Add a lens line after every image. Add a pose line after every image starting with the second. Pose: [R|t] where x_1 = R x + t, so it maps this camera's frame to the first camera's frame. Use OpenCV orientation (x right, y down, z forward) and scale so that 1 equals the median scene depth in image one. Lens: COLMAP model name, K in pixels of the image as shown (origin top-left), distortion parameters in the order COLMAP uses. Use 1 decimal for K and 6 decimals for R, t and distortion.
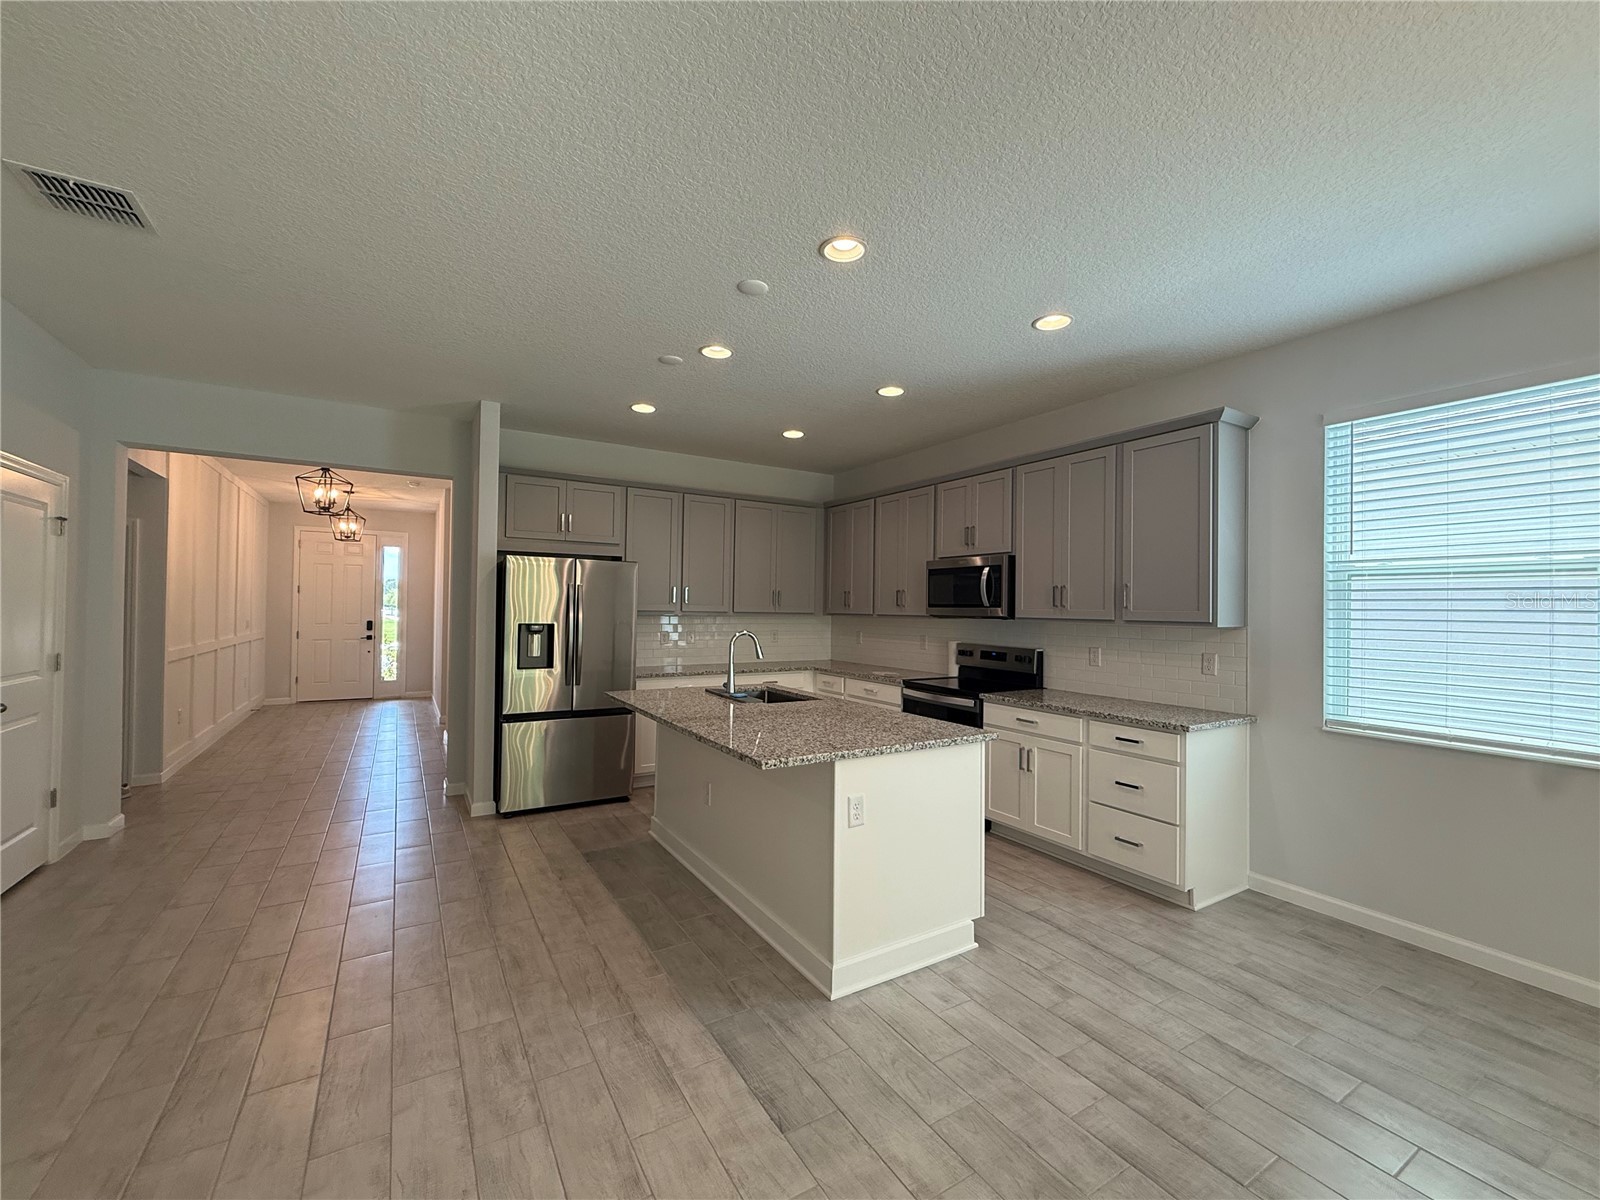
lens RADIAL K [[646.0, 0, 796.3], [0, 646.0, 600.4], [0, 0, 1]] dist [0.004230, 0.000374]
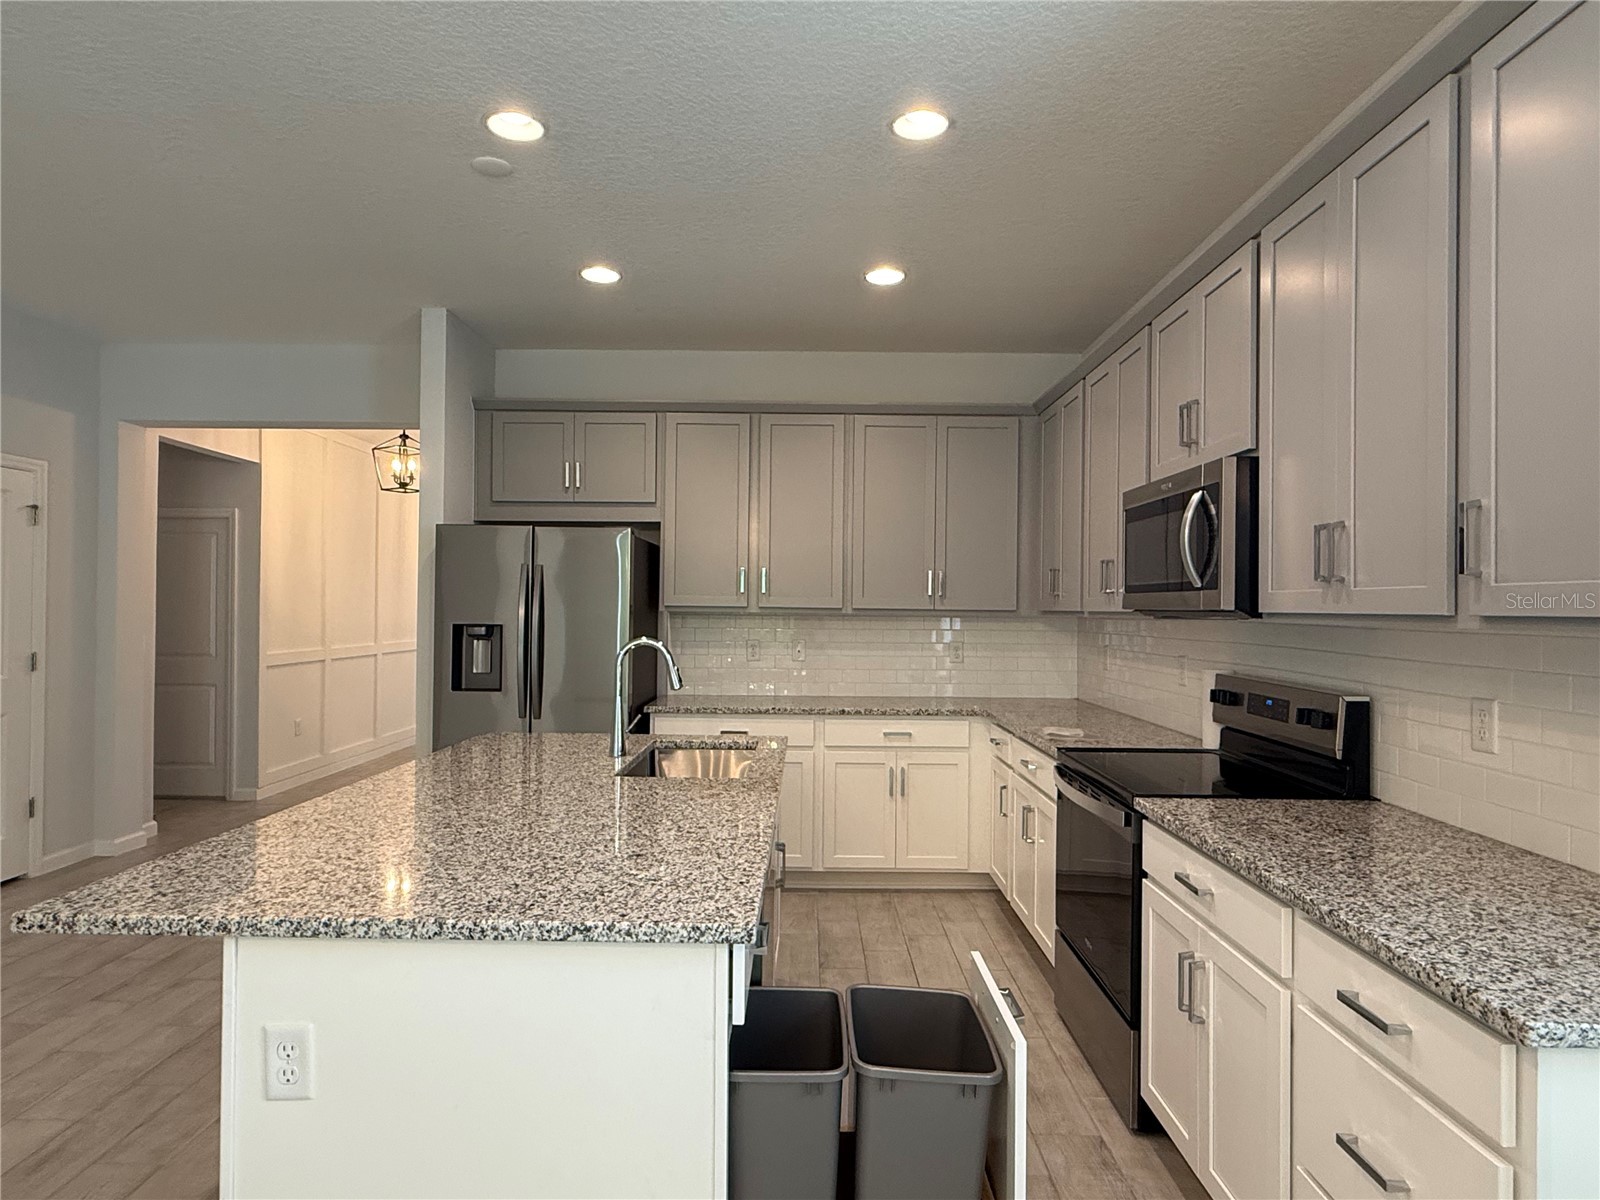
lens RADIAL K [[902.3, 0, 800.3], [0, 902.3, 602.4], [0, 0, 1]] dist [0.000297, 0.002024]
pose [[0.851879, -0.008818, -0.523664, 0.329328], [0.008716, 0.999958, -0.002660, 0.015932], [0.523666, -0.002299, 0.851921, 0.326189]]
